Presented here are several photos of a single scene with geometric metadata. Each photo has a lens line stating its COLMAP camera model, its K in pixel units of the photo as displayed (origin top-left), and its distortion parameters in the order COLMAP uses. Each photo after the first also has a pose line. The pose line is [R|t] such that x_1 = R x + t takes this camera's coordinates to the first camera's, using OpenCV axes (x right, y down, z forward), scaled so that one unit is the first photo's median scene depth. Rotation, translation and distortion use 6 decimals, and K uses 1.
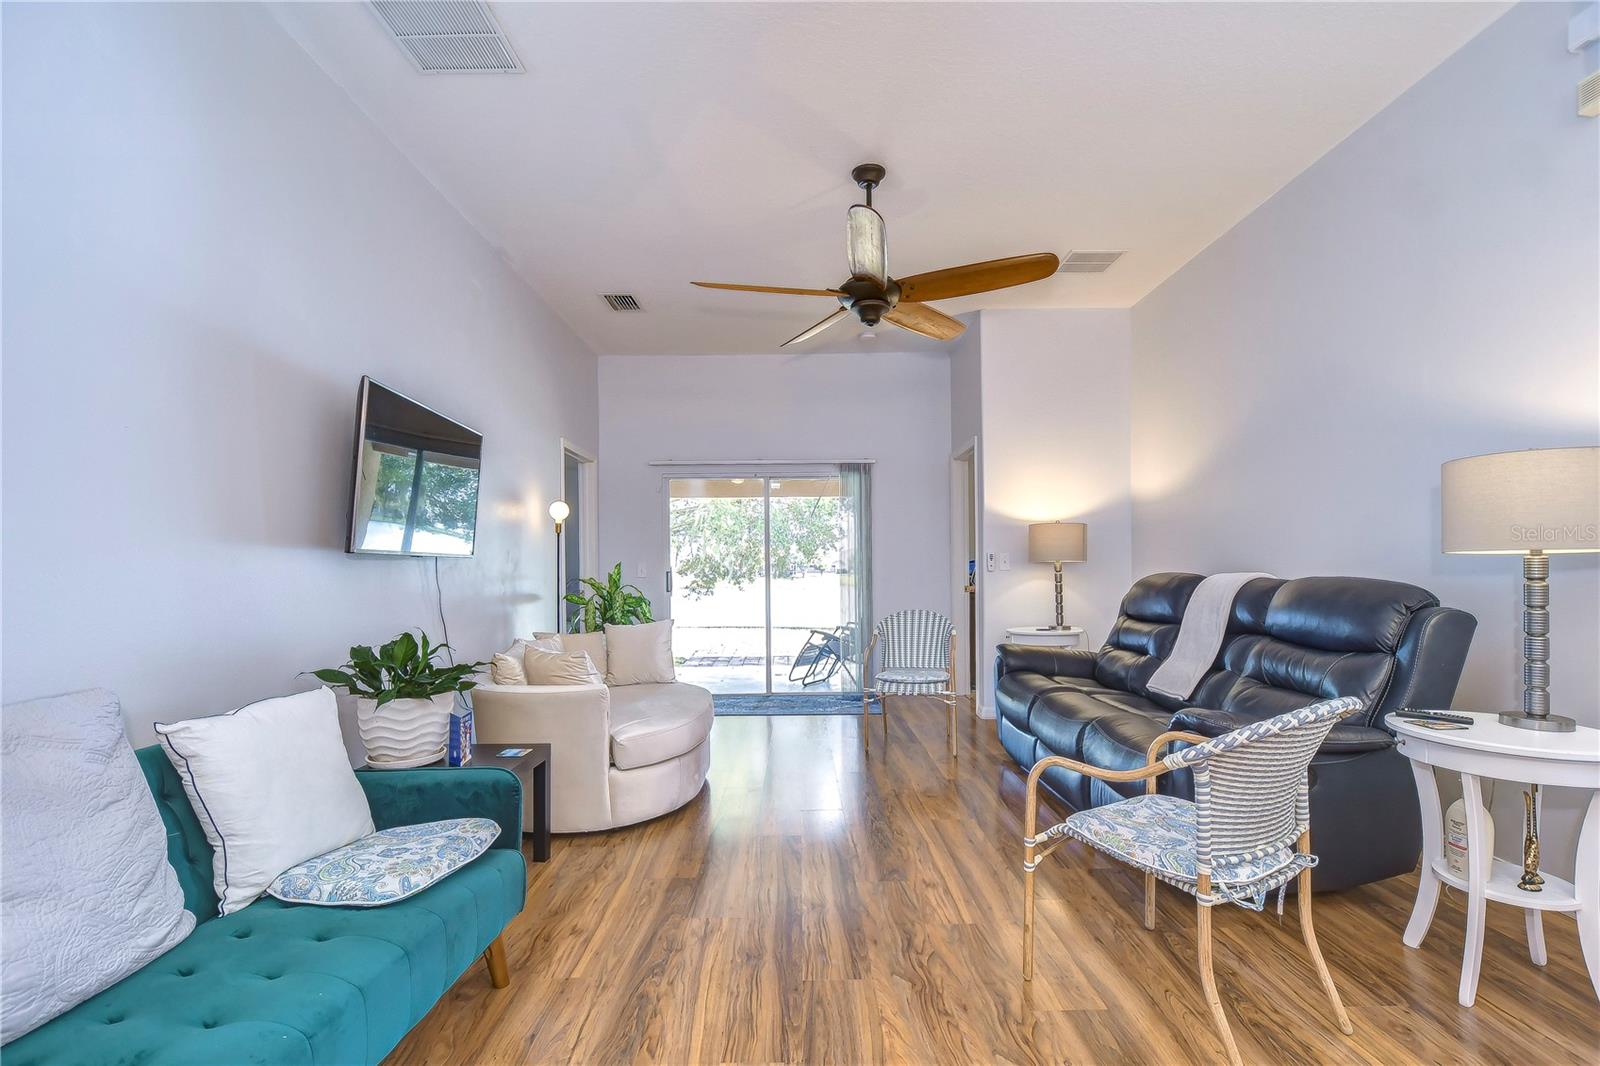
lens RADIAL K [[694.5, 0, 802.7], [0, 694.5, 570.3], [0, 0, 1]] dist [0.003983, 0.000114]
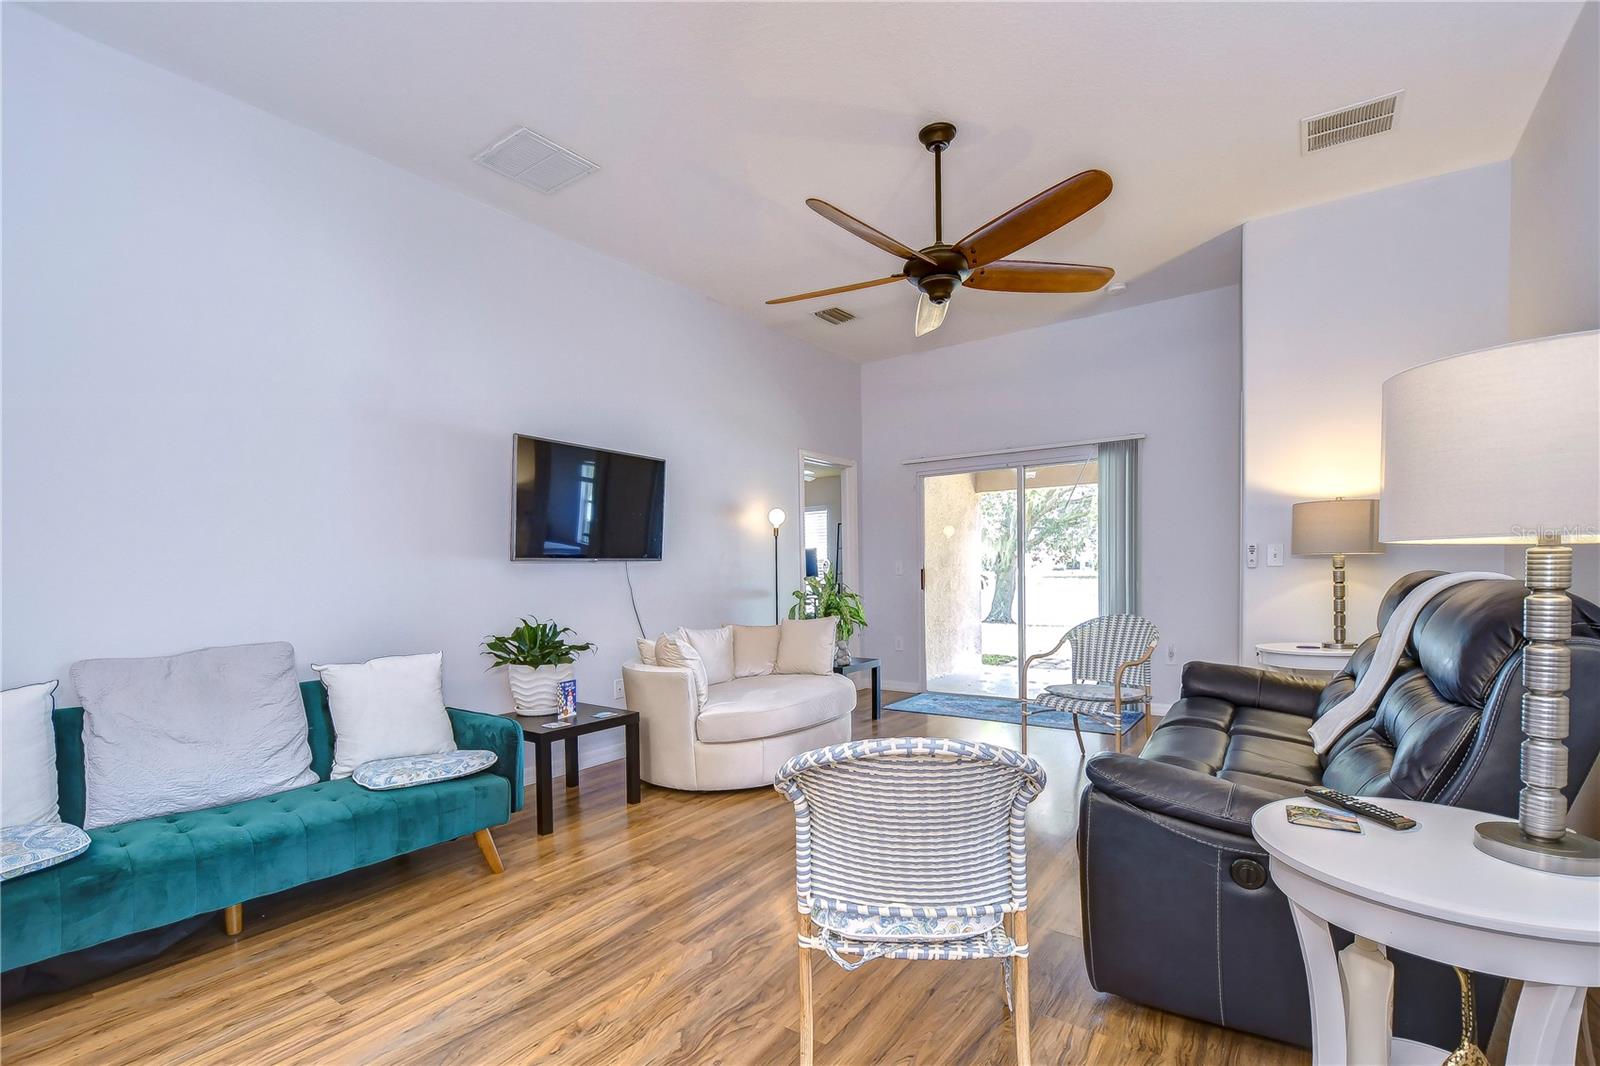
lens RADIAL K [[707.1, 0, 798.4], [0, 707.1, 598.2], [0, 0, 1]] dist [-0.002358, -0.000274]
pose [[0.821279, 0.017217, -0.570267, 0.484361], [0.008893, 0.999037, 0.042970, -0.005321], [0.570457, -0.040362, 0.820335, 0.113520]]
